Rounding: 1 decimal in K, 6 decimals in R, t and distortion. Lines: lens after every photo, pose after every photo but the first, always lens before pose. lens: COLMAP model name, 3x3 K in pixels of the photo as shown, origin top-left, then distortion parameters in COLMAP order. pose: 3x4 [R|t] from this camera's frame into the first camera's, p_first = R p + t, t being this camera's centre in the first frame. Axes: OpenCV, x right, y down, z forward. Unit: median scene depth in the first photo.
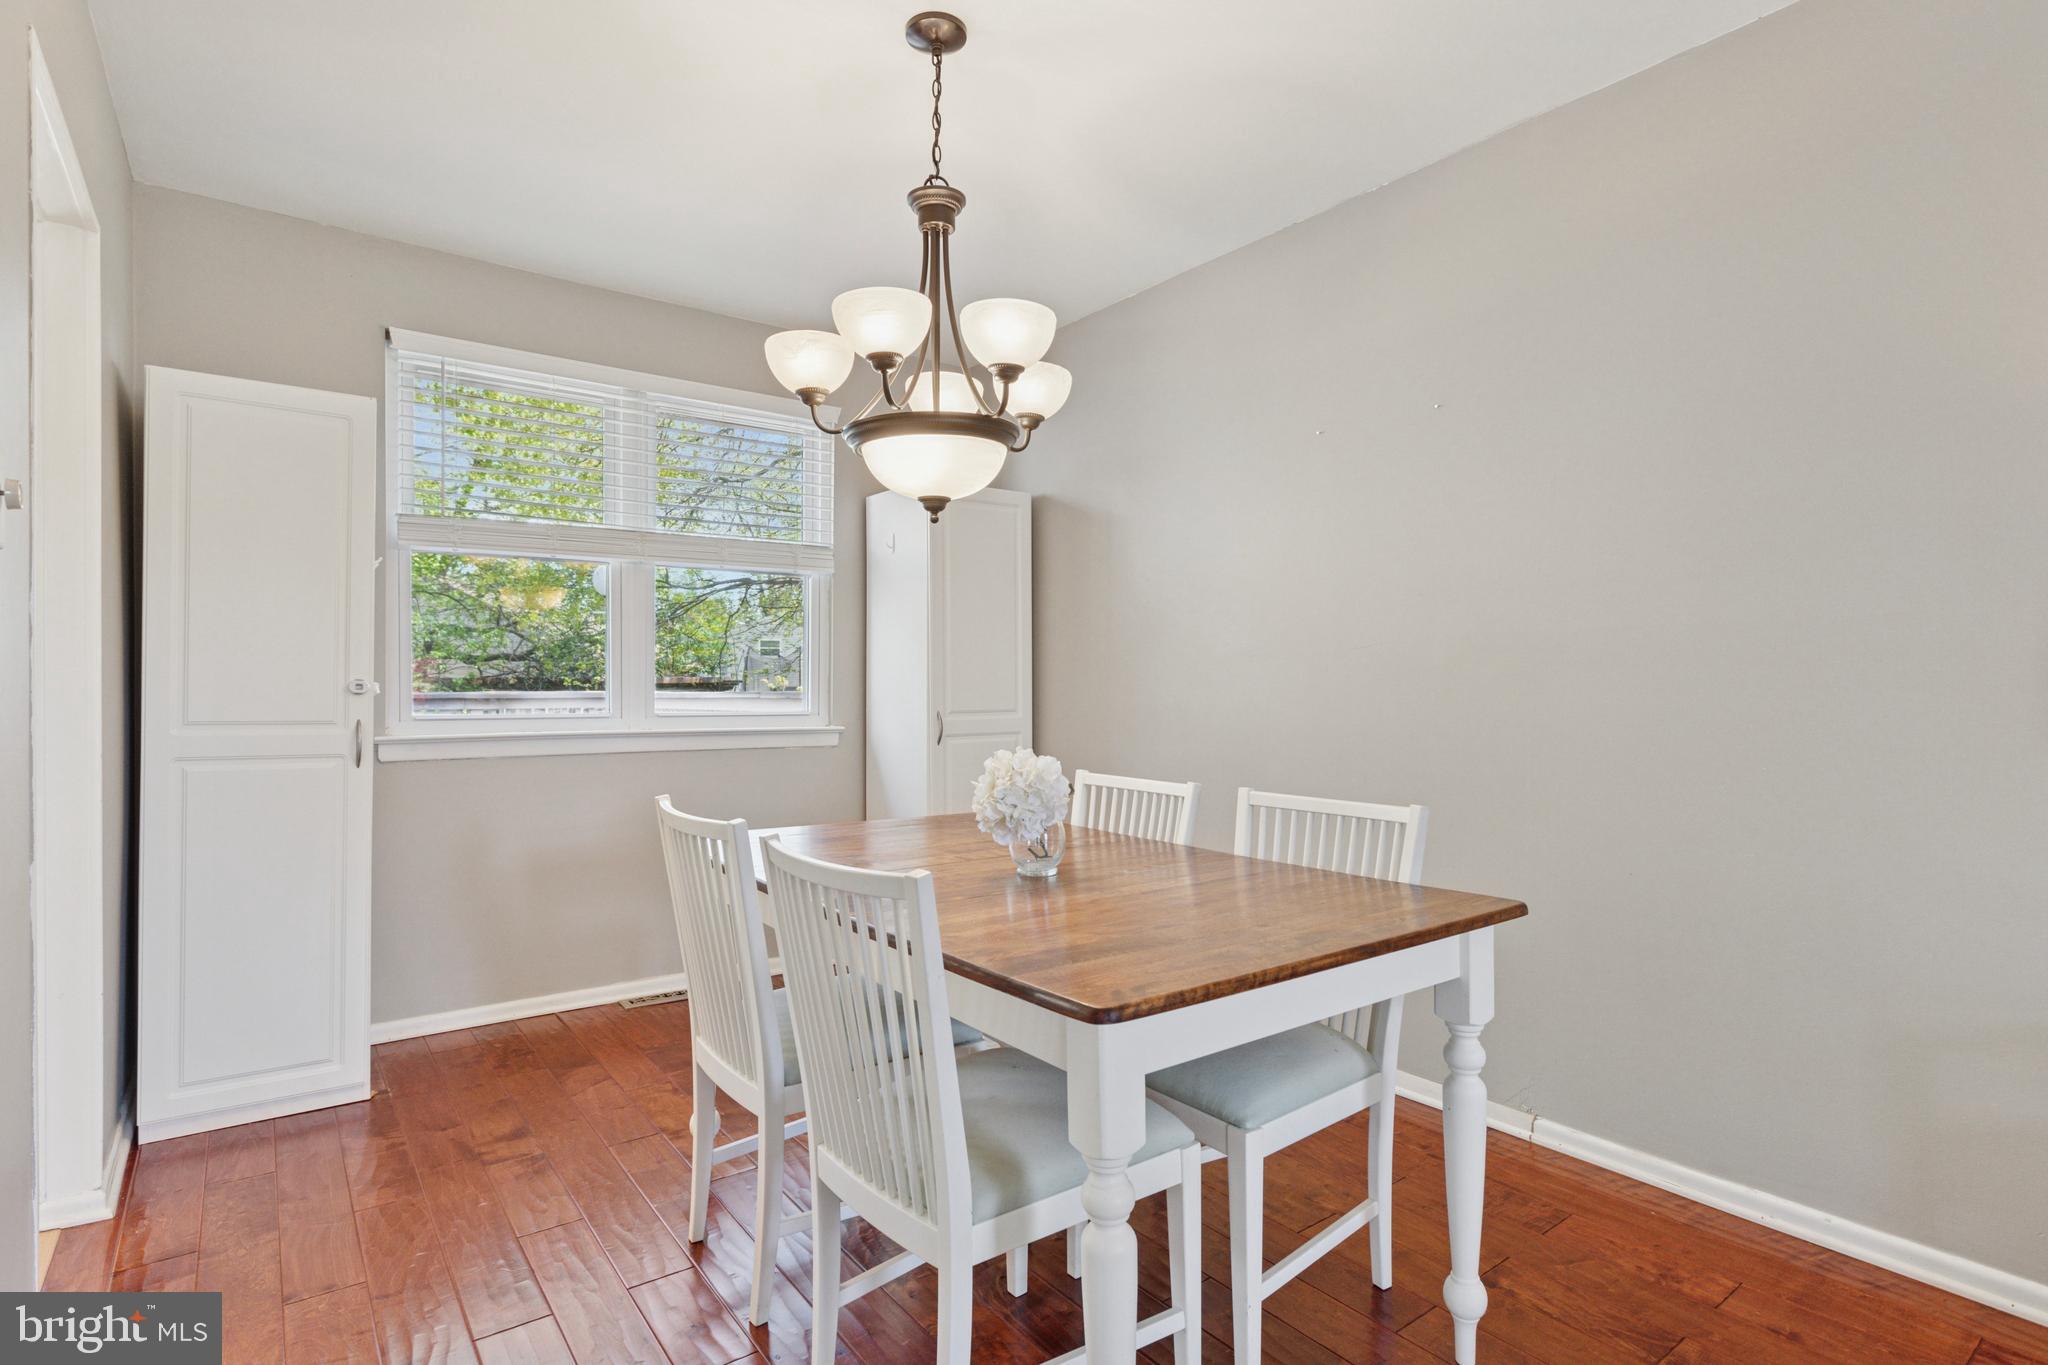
lens RADIAL K [[1035.0, 0, 1003.5], [0, 1035.0, 673.6], [0, 0, 1]] dist [-0.000575, -0.000071]
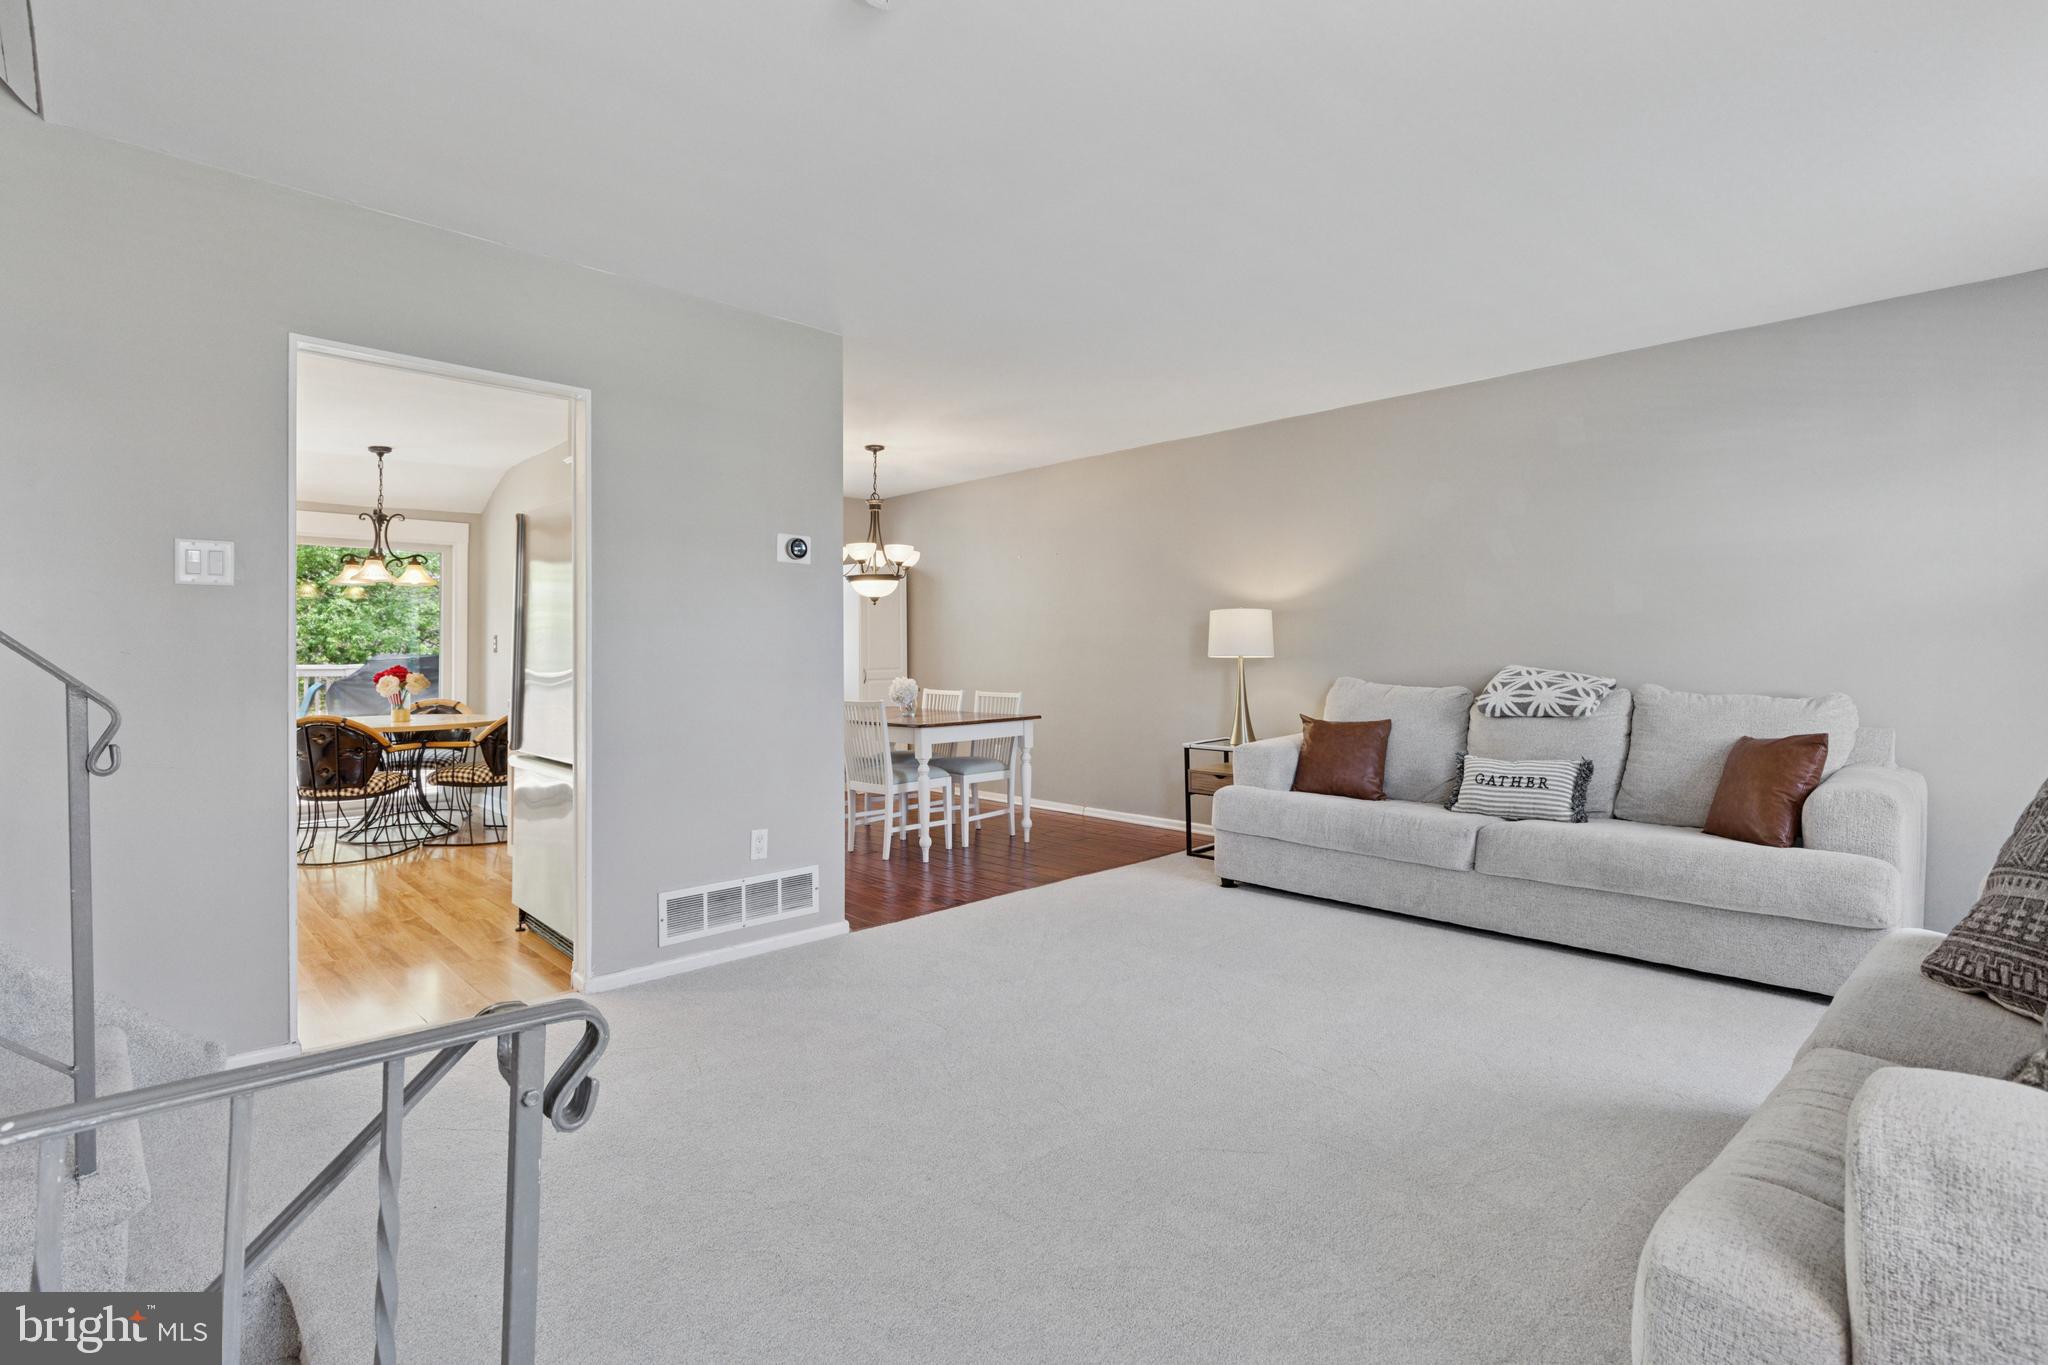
lens RADIAL K [[966.5, 0, 1019.6], [0, 966.5, 644.5], [0, 0, 1]] dist [0.000068, 0.000046]
pose [[0.990182, -0.006207, 0.139649, -0.045989], [0.006637, 0.999975, -0.002613, -0.020068], [-0.139629, 0.003514, 0.990198, -2.068509]]
